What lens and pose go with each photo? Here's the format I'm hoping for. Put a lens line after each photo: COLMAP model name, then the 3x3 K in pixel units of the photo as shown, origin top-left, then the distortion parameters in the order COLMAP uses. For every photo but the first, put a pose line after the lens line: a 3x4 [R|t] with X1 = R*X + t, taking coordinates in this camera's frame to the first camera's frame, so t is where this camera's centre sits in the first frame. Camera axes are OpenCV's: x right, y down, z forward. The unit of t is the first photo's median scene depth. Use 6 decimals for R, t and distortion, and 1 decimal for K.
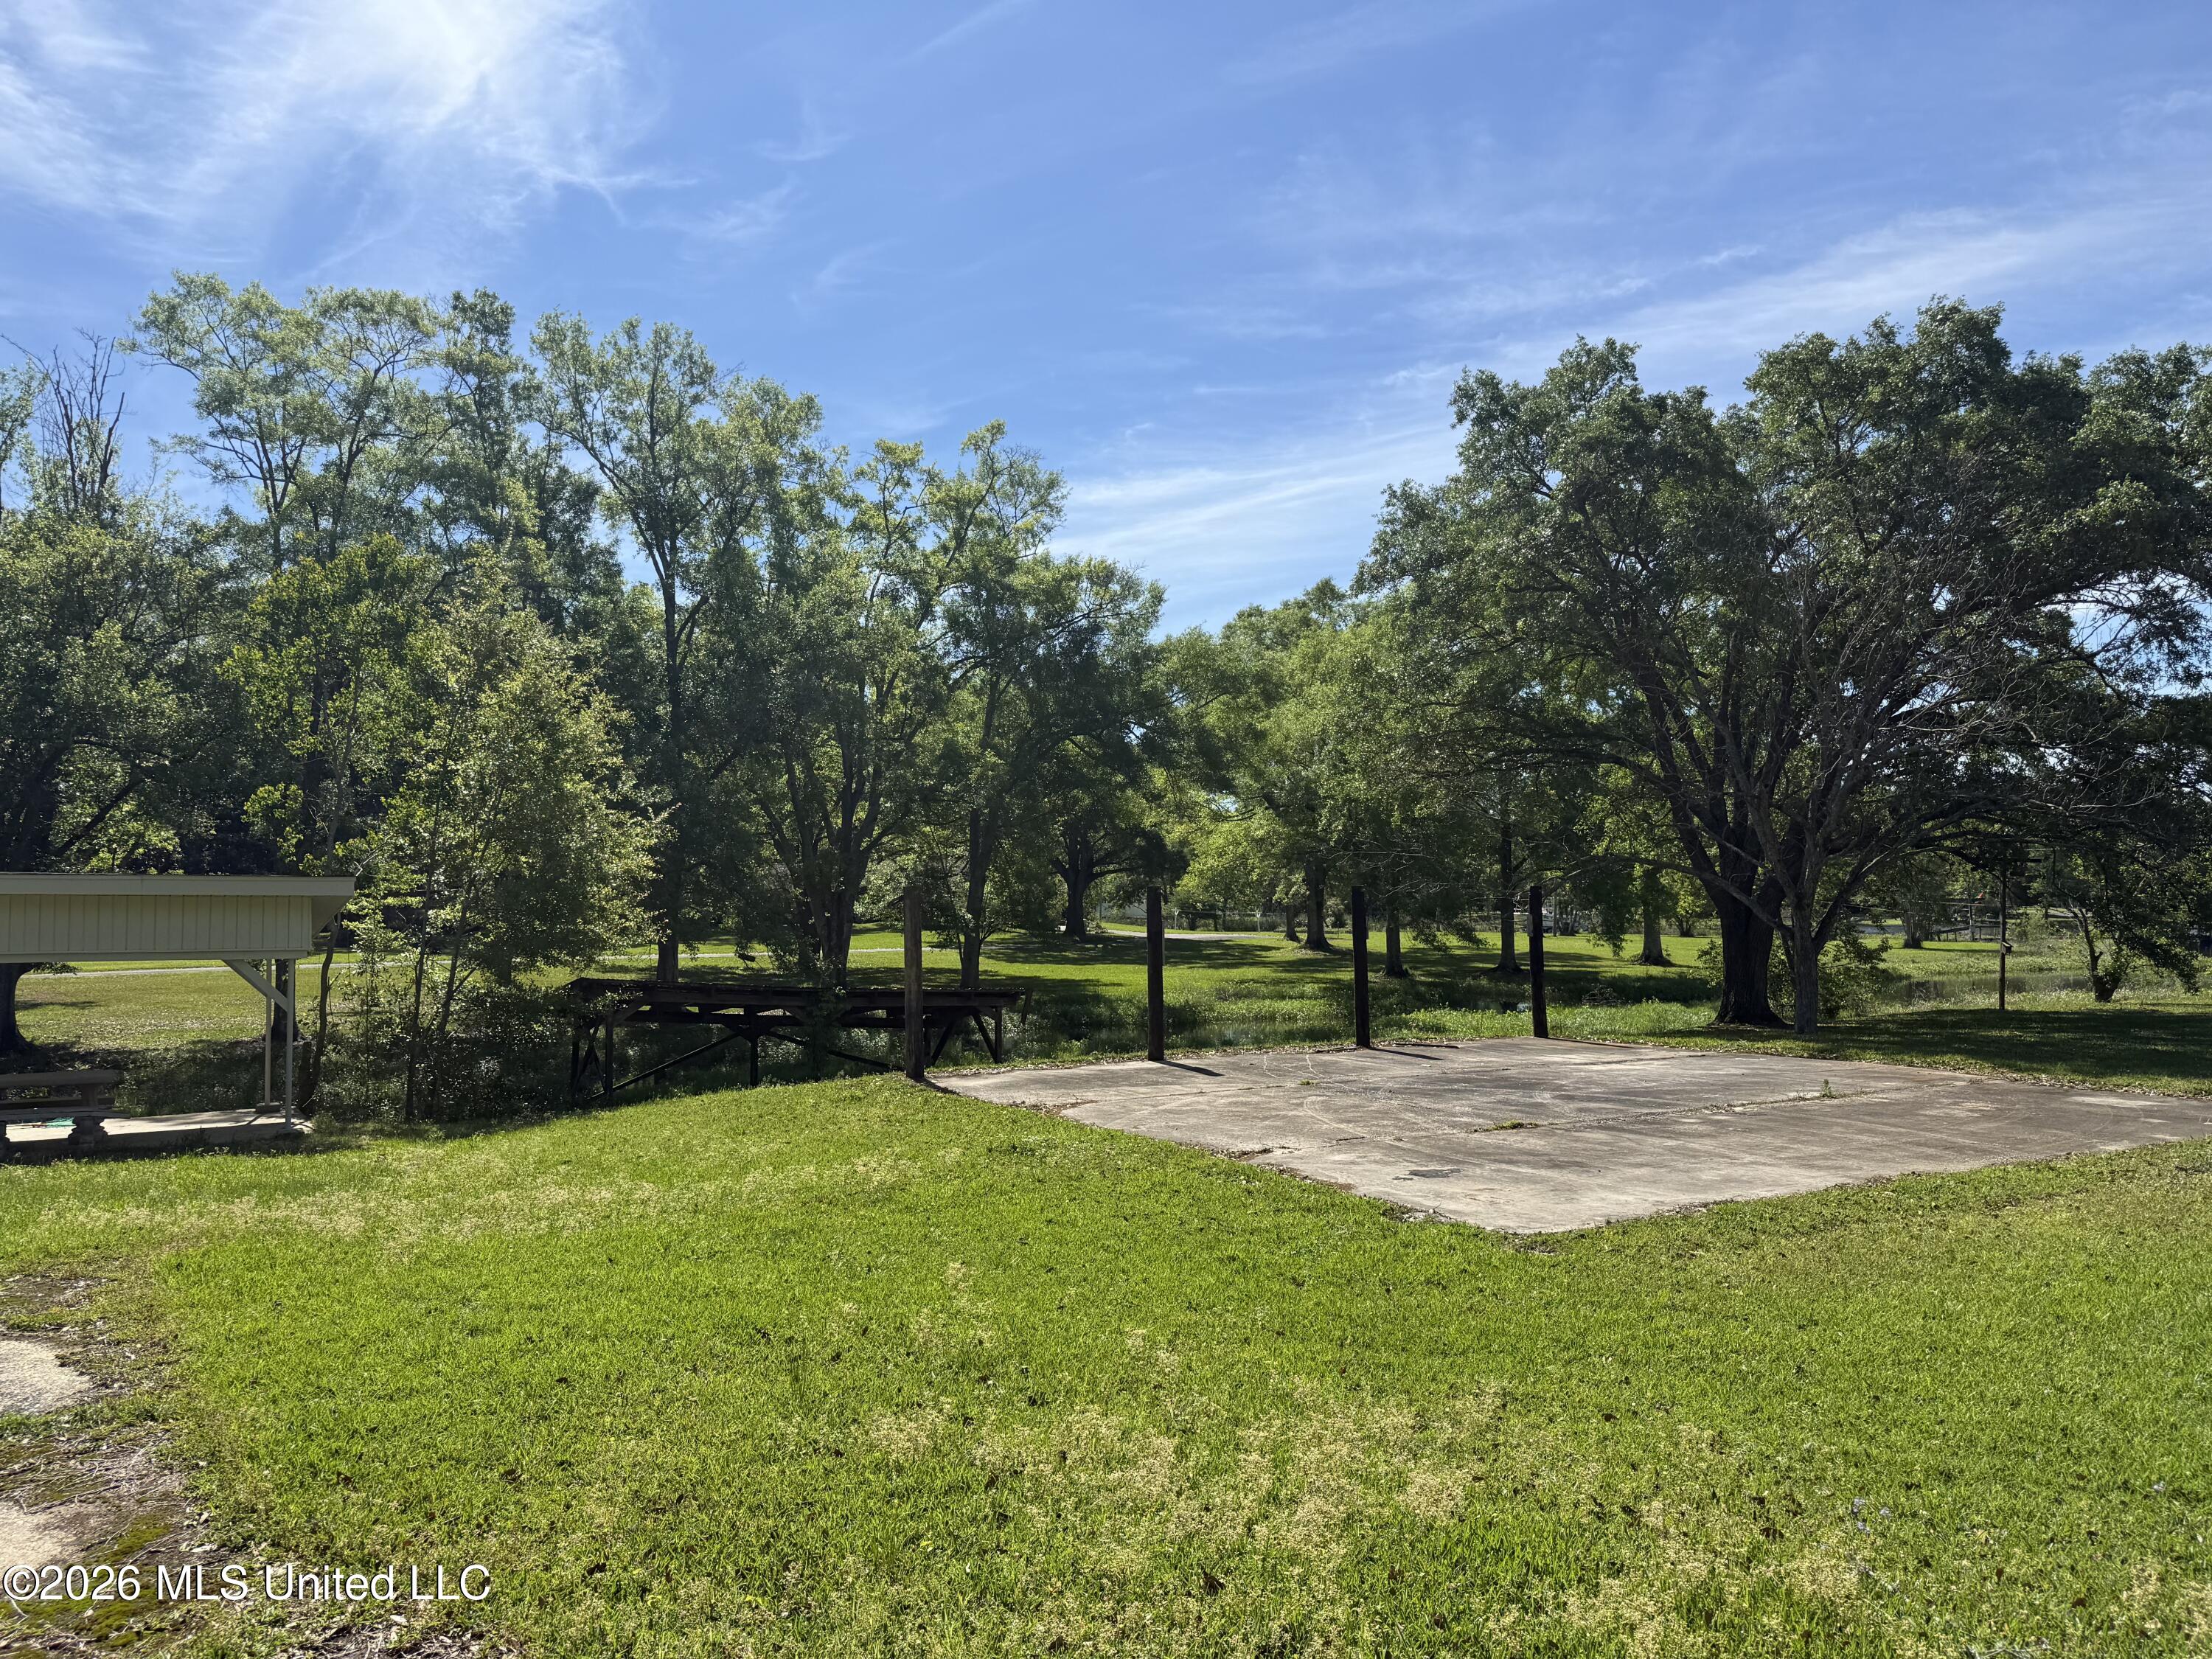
lens RADIAL K [[1570.2, 0, 1105.8], [0, 1570.2, 937.4], [0, 0, 1]] dist [-0.032767, 0.001104]
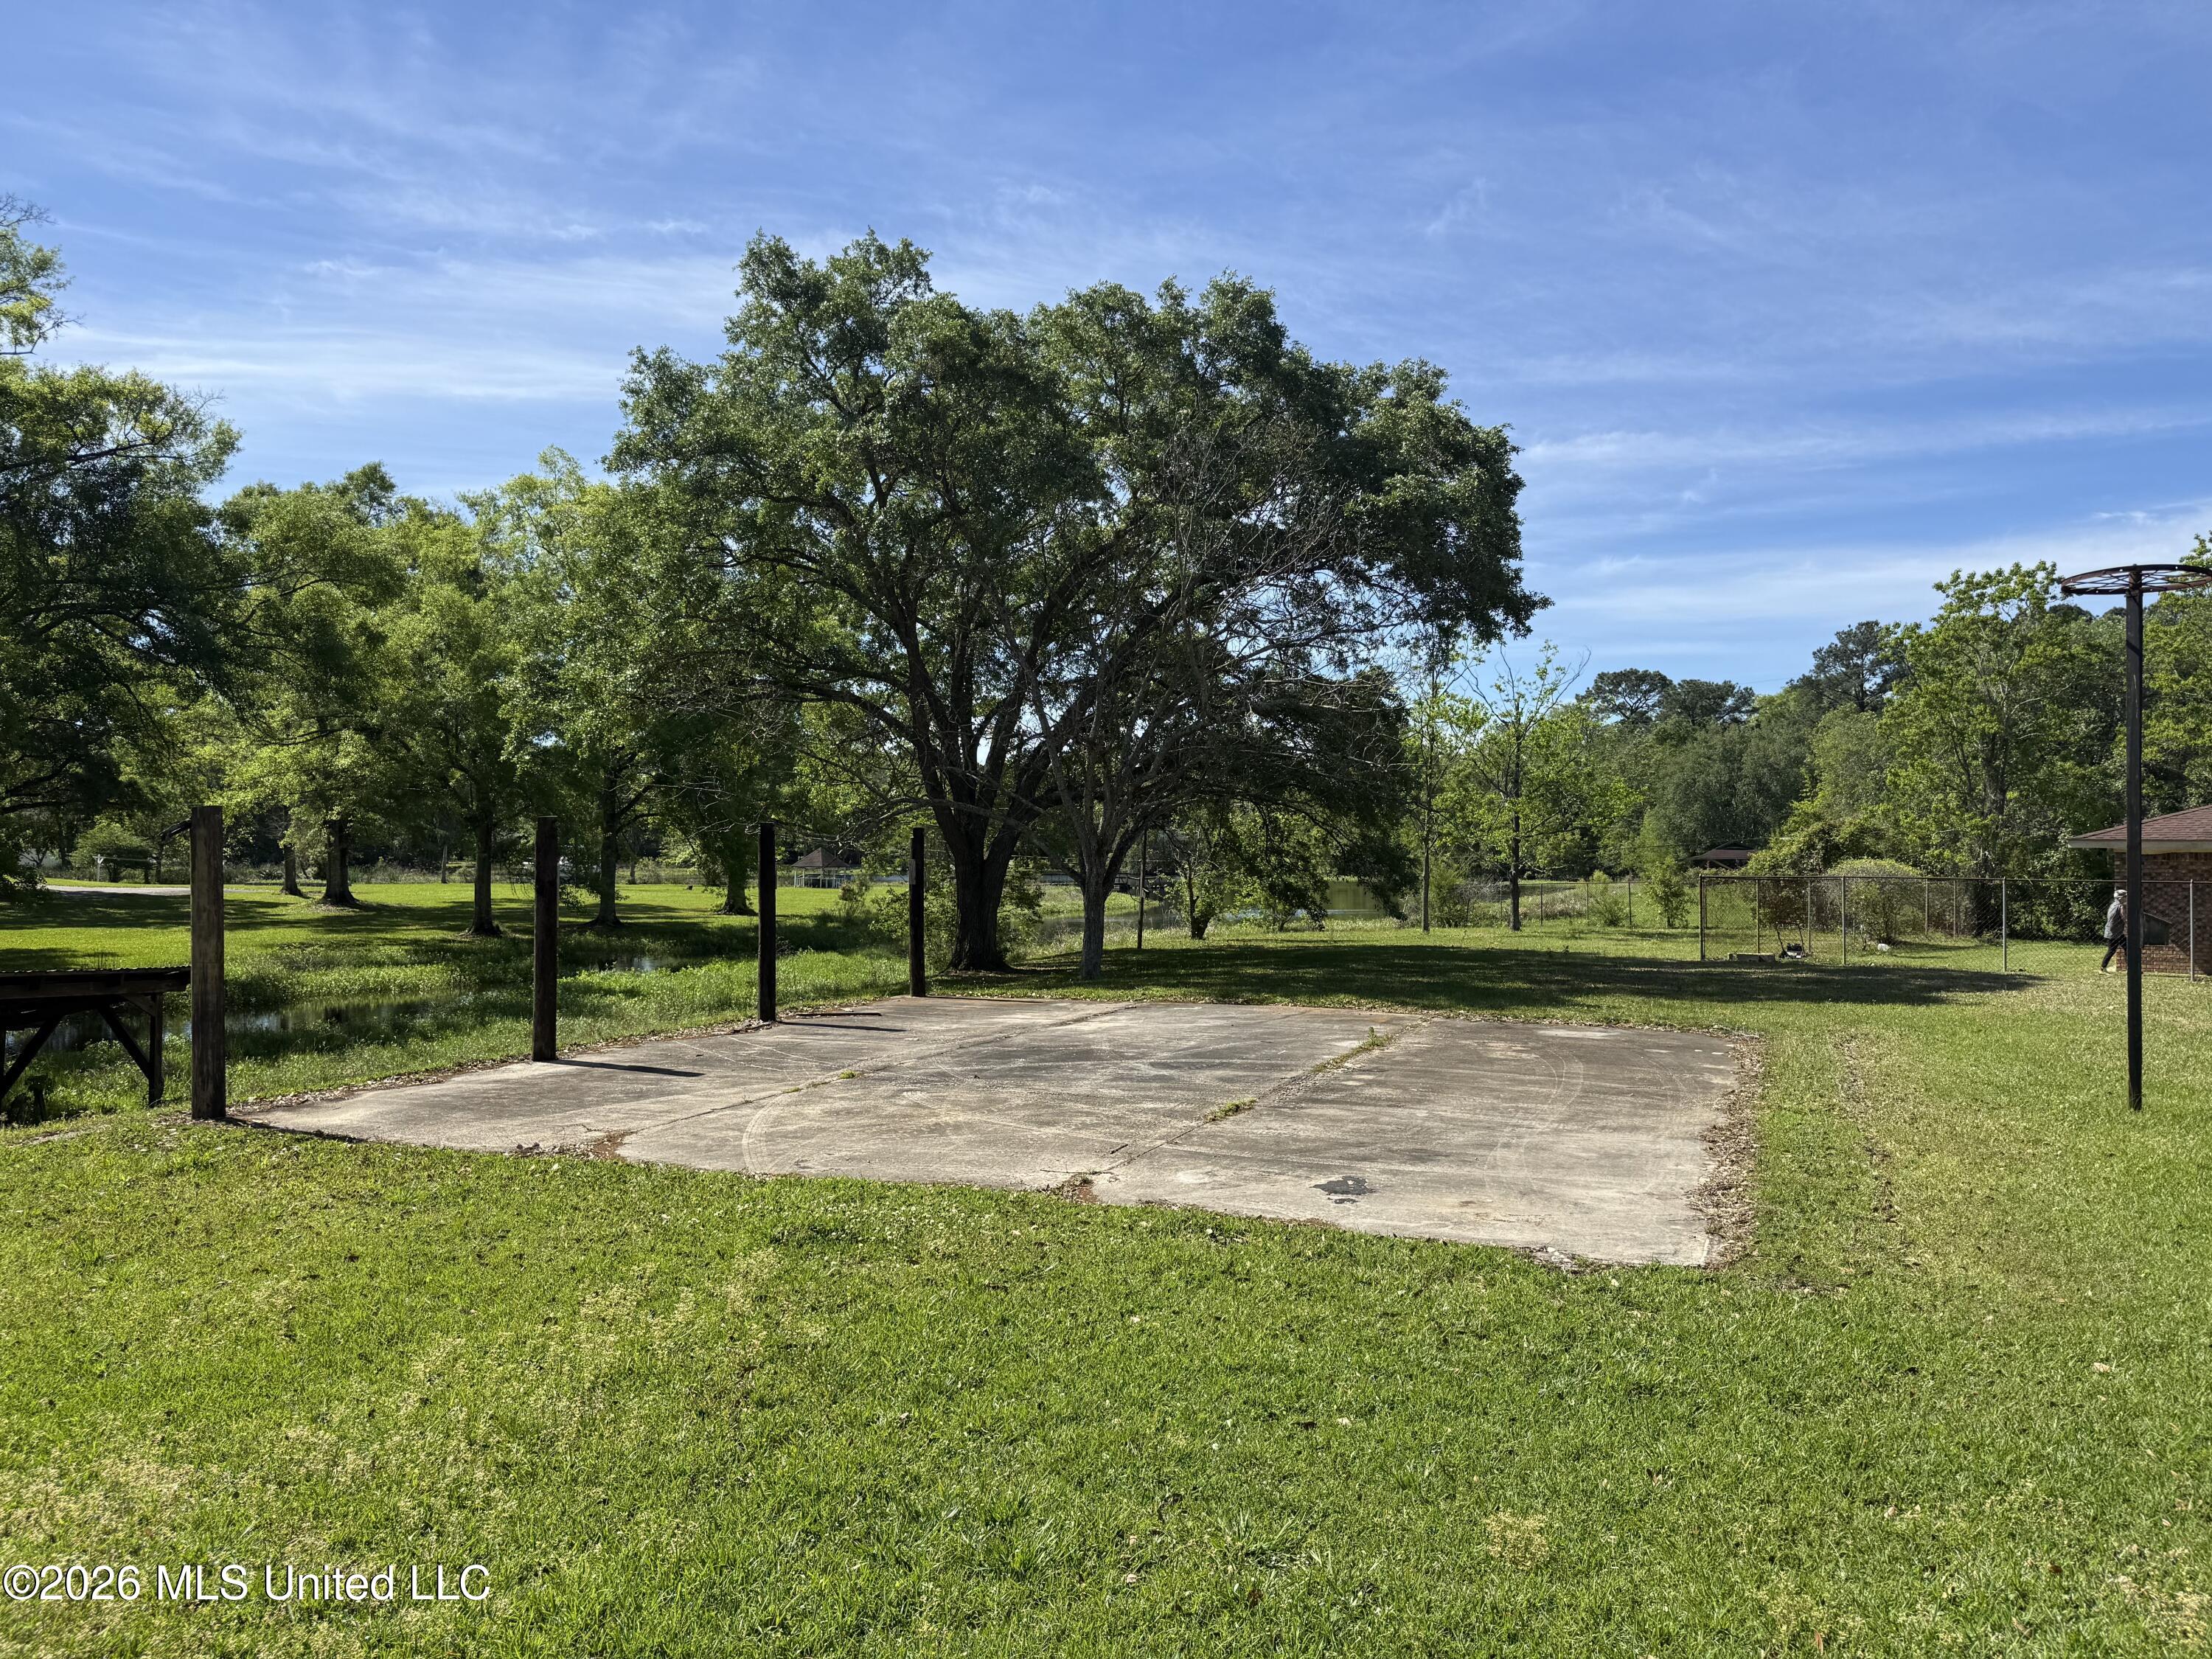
lens RADIAL K [[1549.3, 0, 1106.0], [0, 1549.3, 829.5], [0, 0, 1]] dist [-0.002604, -0.006682]
pose [[0.768096, 0.016917, 0.640111, -0.114043], [0.008164, 0.999311, -0.036206, 0.001317], [-0.640282, 0.033035, 0.767429, 0.152607]]
